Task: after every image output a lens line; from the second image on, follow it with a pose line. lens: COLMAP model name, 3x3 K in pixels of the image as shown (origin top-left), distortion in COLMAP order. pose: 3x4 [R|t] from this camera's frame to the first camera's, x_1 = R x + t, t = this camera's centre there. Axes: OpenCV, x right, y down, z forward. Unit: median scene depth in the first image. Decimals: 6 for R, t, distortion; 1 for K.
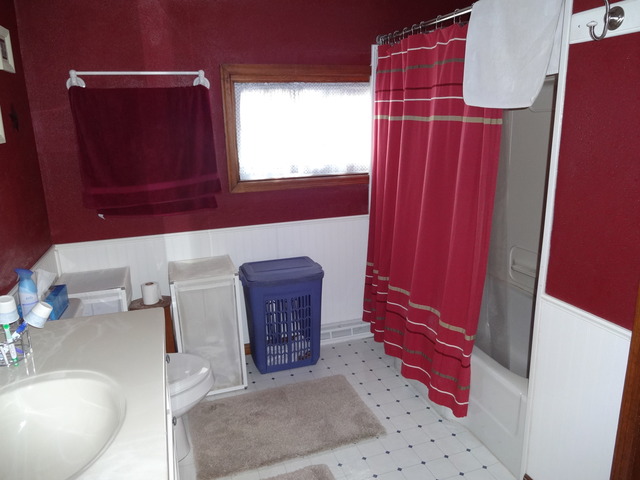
lens RADIAL K [[471.9, 0, 320.0], [0, 471.9, 240.0], [0, 0, 1]] dist [-0.004193, 0.003393]
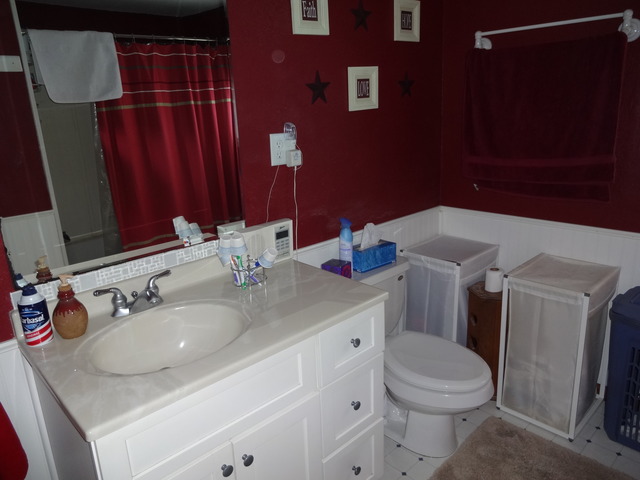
lens RADIAL K [[471.9, 0, 320.0], [0, 471.9, 240.0], [0, 0, 1]] dist [-0.004193, 0.003393]
pose [[0.434922, 0.264167, -0.860848, 0.253652], [-0.190059, 0.961393, 0.198998, -0.076700], [0.880182, 0.077063, 0.468339, 0.281811]]
